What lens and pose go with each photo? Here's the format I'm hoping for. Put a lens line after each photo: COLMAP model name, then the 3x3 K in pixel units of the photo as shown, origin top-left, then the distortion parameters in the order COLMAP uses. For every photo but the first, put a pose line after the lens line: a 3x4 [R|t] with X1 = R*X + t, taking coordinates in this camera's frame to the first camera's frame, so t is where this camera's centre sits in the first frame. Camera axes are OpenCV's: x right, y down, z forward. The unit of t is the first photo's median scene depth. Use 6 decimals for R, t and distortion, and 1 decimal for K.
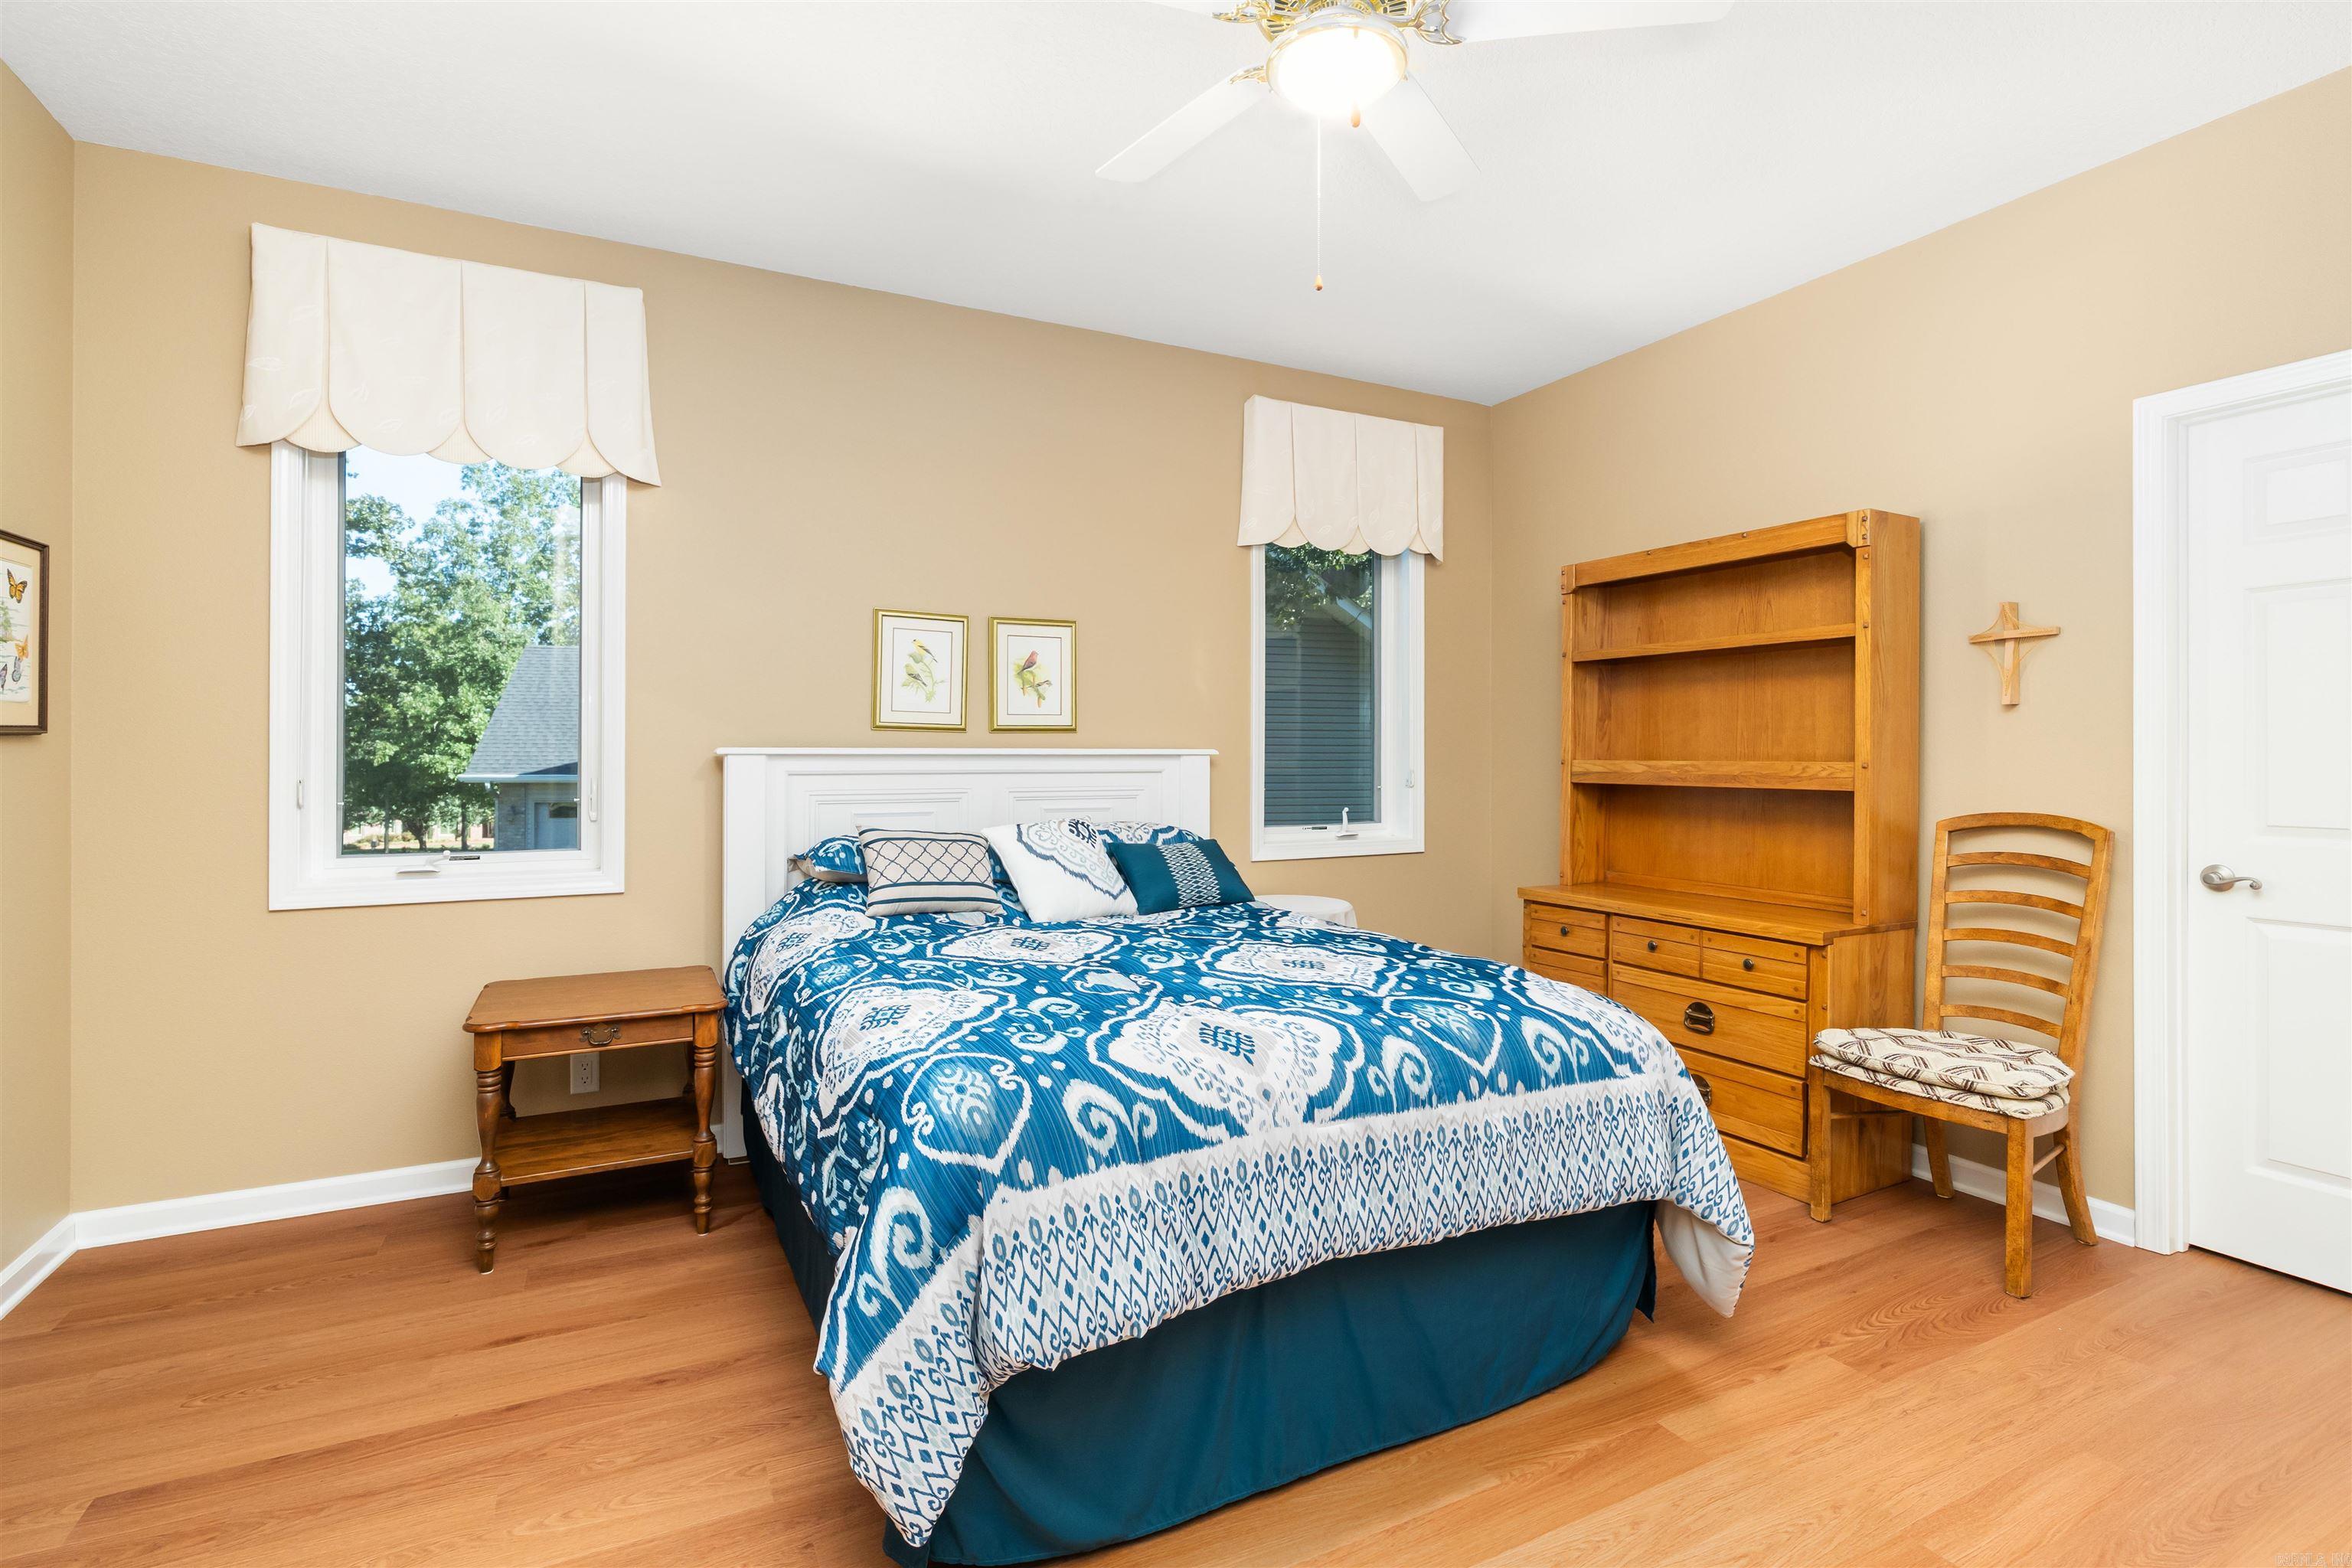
lens RADIAL K [[1117.1, 0, 1181.6], [0, 1117.1, 769.8], [0, 0, 1]] dist [-0.015337, 0.000003]
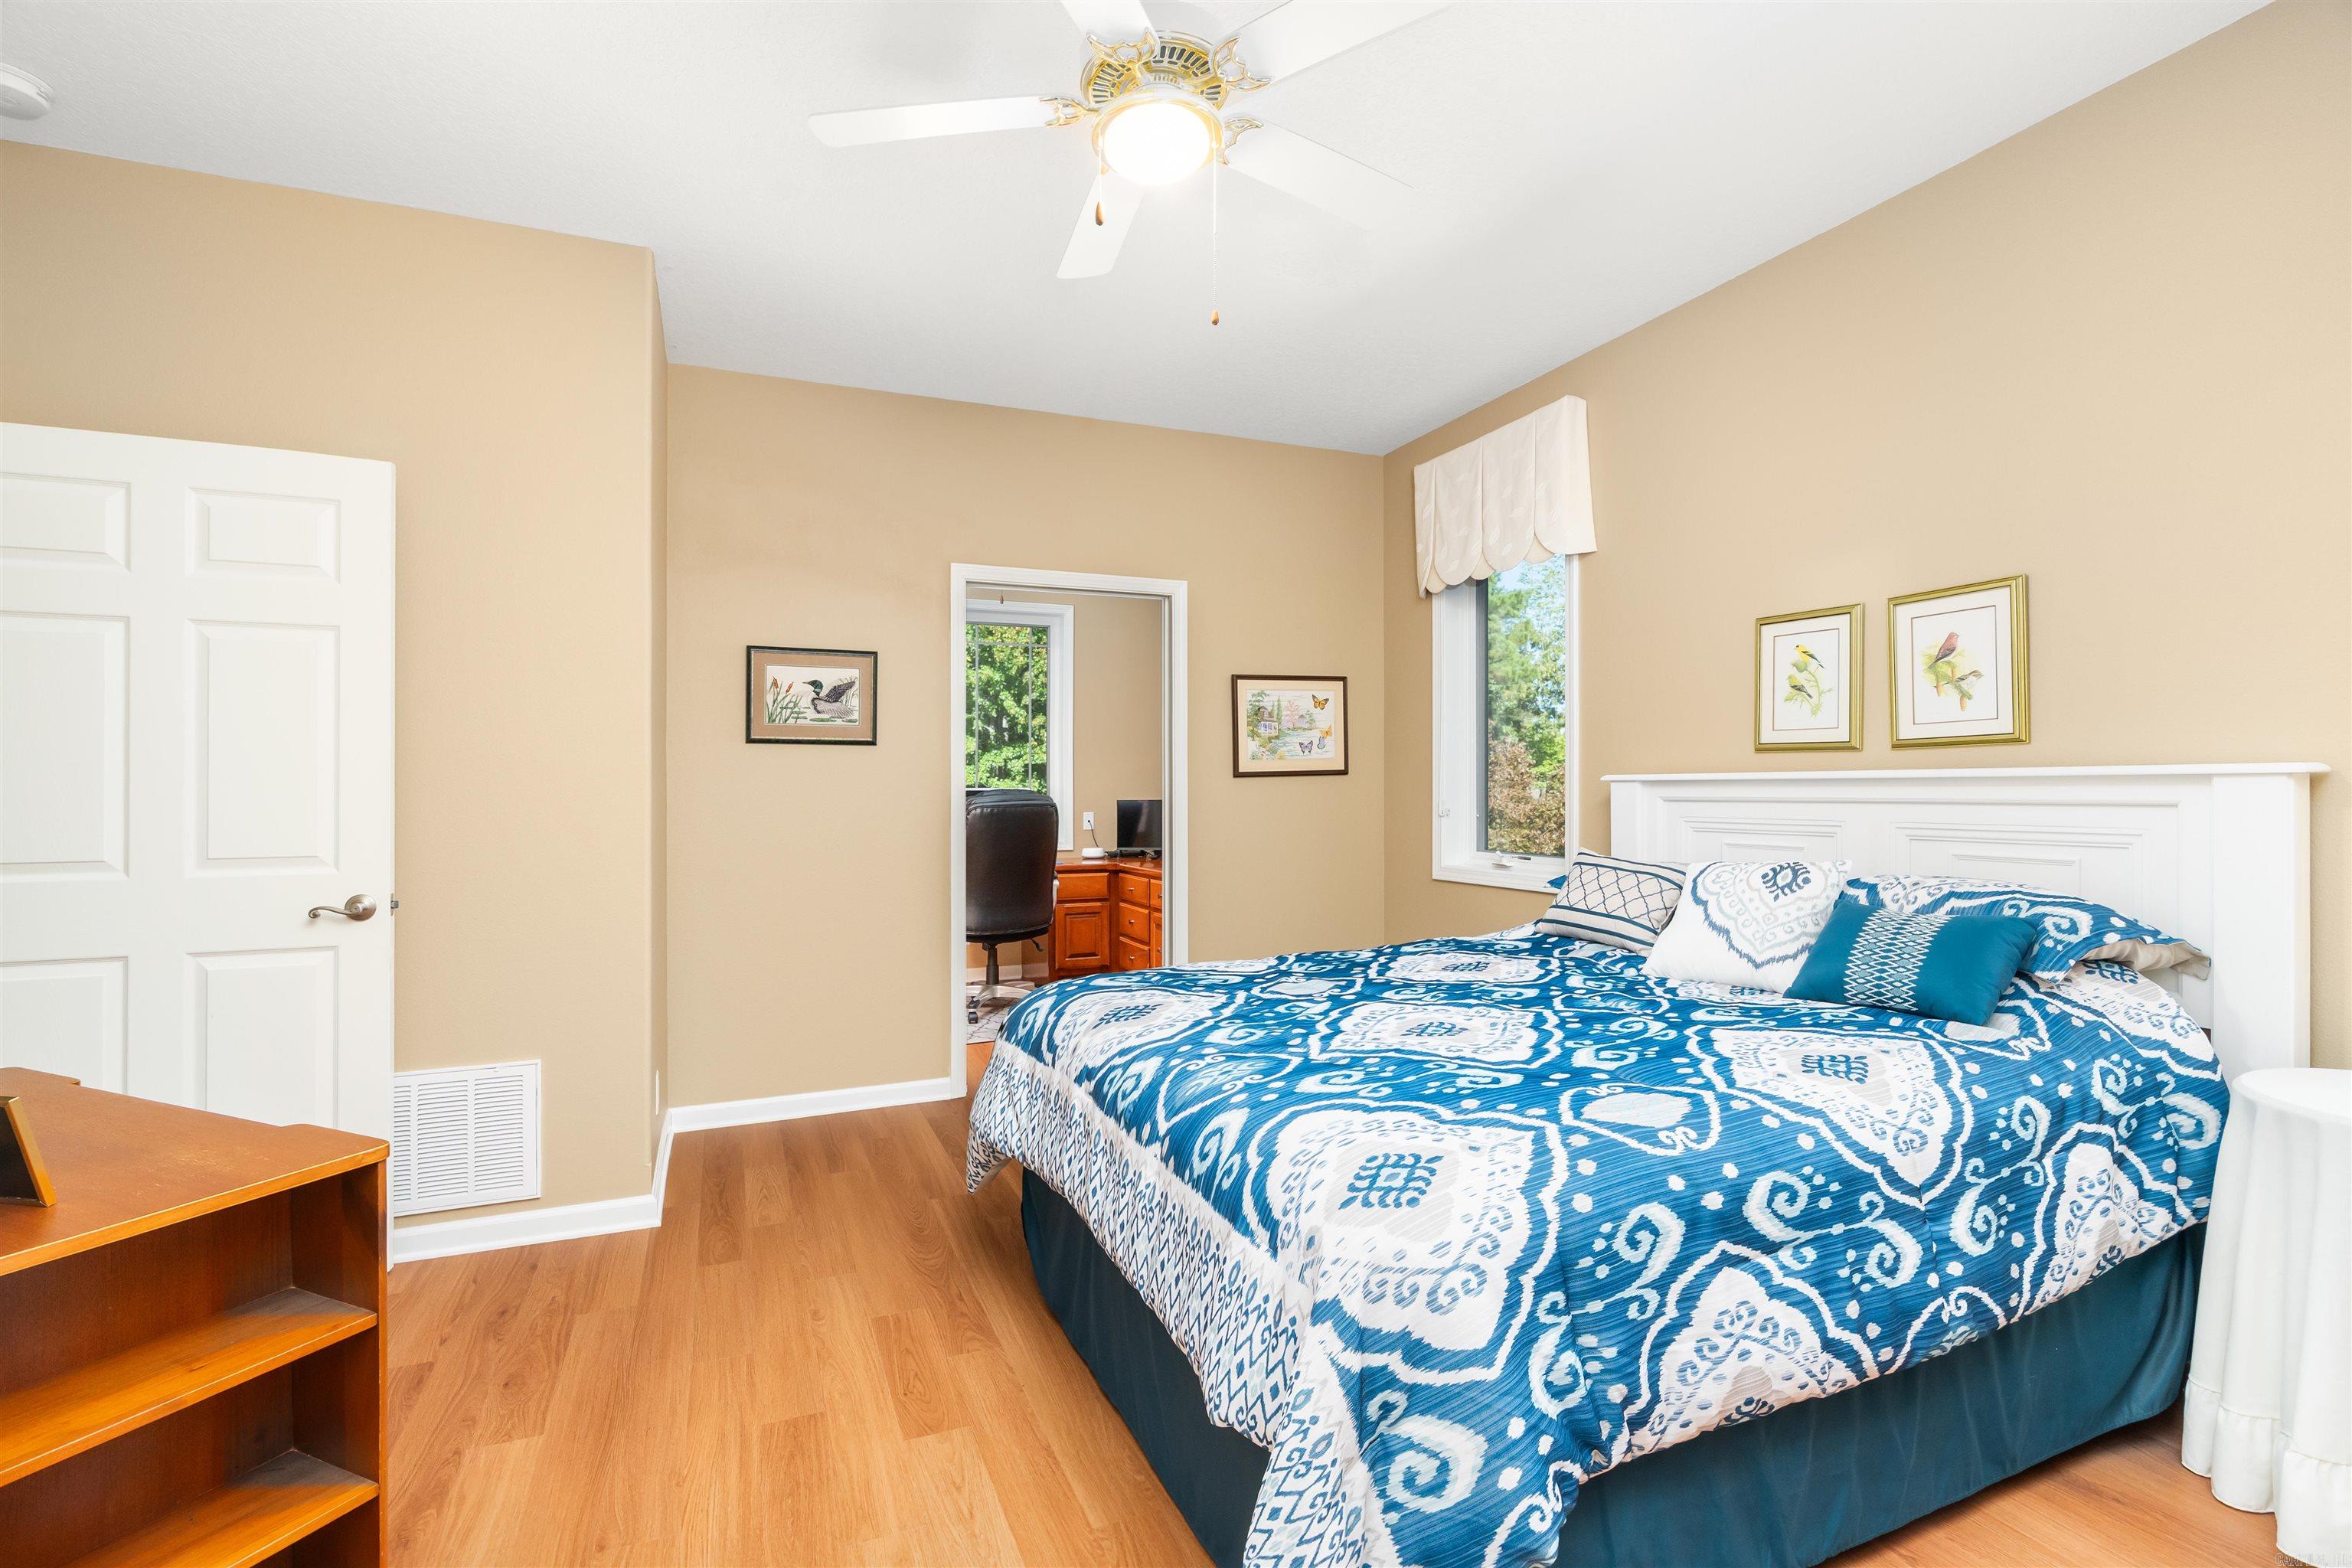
lens RADIAL K [[1080.9, 0, 1168.4], [0, 1080.9, 786.1], [0, 0, 1]] dist [-0.003707, 0.000243]
pose [[-0.084834, -0.002050, -0.996393, 0.630446], [-0.003764, 0.999991, -0.001737, -0.004995], [0.996388, 0.003603, -0.084841, 0.586723]]
